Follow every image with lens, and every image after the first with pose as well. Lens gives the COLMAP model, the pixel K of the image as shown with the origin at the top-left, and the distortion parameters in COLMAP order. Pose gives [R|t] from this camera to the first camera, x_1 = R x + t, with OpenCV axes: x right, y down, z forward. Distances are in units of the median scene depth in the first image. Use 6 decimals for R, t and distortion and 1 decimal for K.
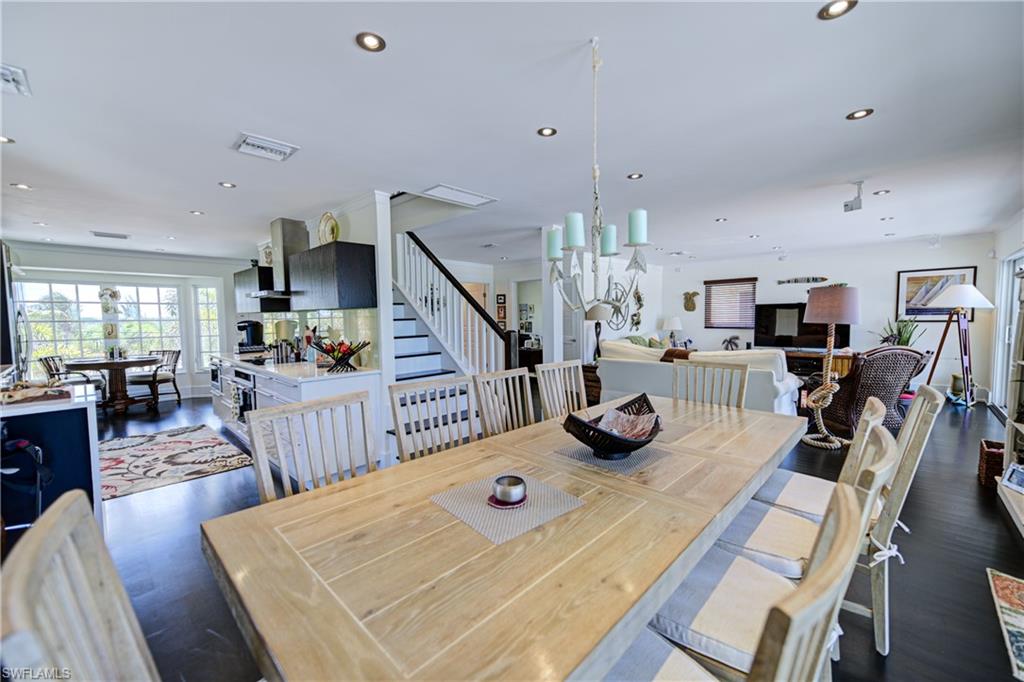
lens RADIAL K [[406.6, 0, 511.7], [0, 406.6, 340.8], [0, 0, 1]] dist [0.021289, -0.000021]
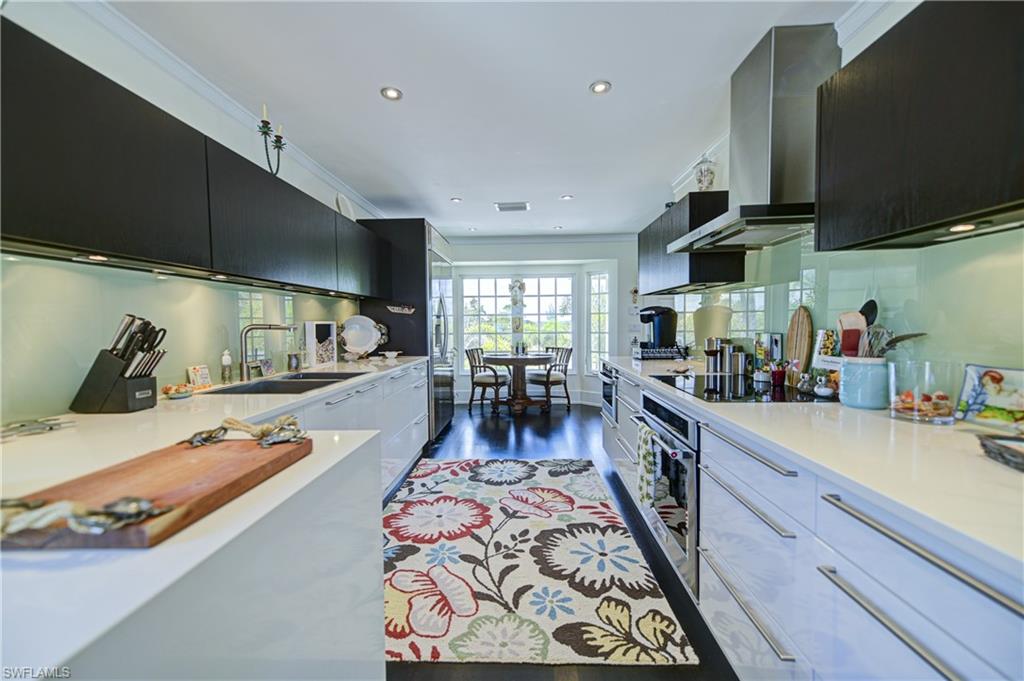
lens RADIAL K [[403.2, 0, 511.1], [0, 403.2, 339.0], [0, 0, 1]] dist [0.013794, 0.000013]
pose [[0.666038, 0.032054, -0.745229, -0.324727], [-0.041500, 0.999121, 0.005885, 0.004109], [0.744762, 0.027008, 0.666783, 0.426215]]
